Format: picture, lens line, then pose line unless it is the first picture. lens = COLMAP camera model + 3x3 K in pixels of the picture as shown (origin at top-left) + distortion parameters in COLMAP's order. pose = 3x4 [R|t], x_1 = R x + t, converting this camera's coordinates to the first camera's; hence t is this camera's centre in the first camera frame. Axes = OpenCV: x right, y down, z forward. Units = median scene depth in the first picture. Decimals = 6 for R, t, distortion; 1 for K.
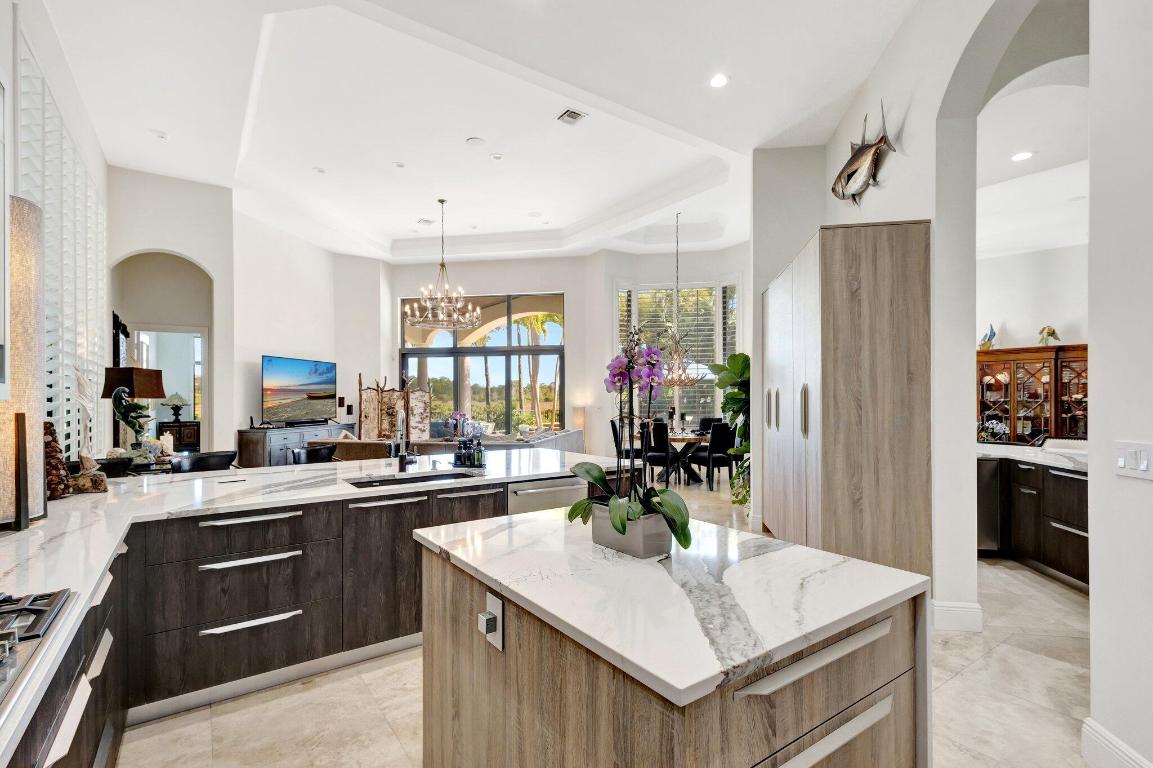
lens RADIAL K [[533.7, 0, 577.4], [0, 533.7, 397.5], [0, 0, 1]] dist [0.004132, 0.000338]
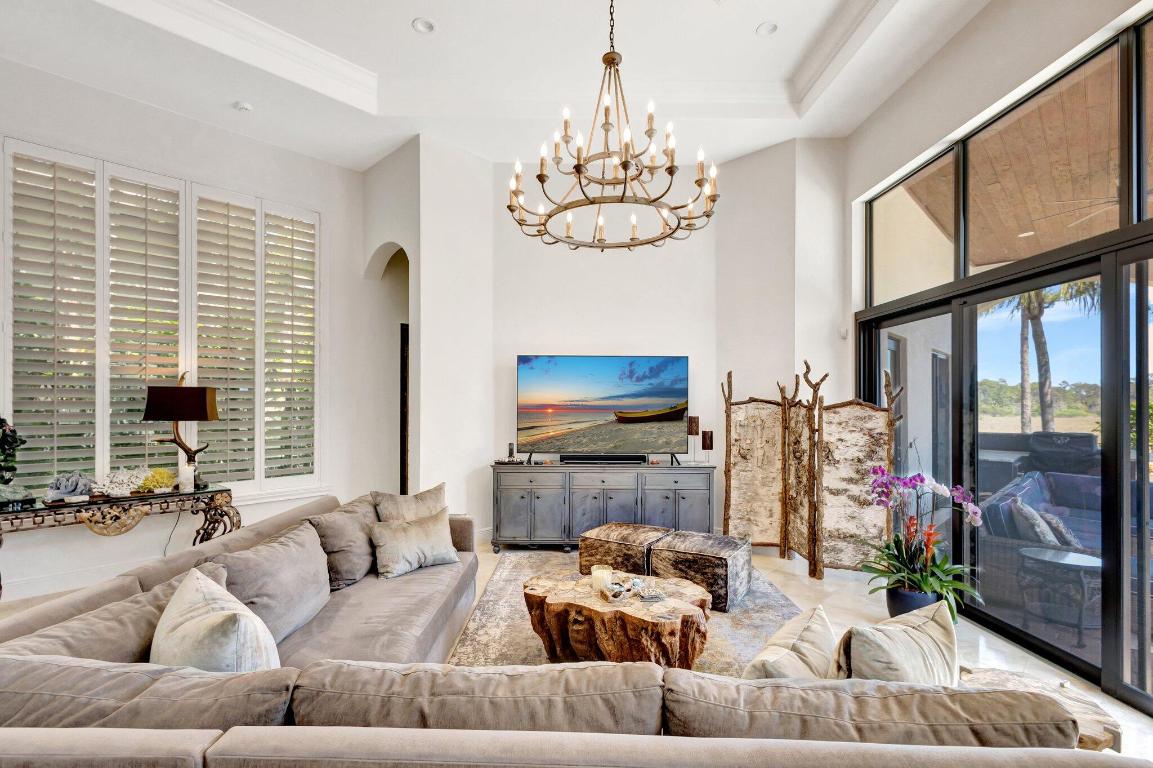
lens RADIAL K [[532.5, 0, 572.7], [0, 532.5, 398.5], [0, 0, 1]] dist [0.004573, 0.000056]
pose [[0.183309, -0.008053, -0.983022, 0.084469], [-0.004508, 0.999949, -0.009032, -0.014971], [0.983045, 0.006087, 0.183264, 0.800002]]
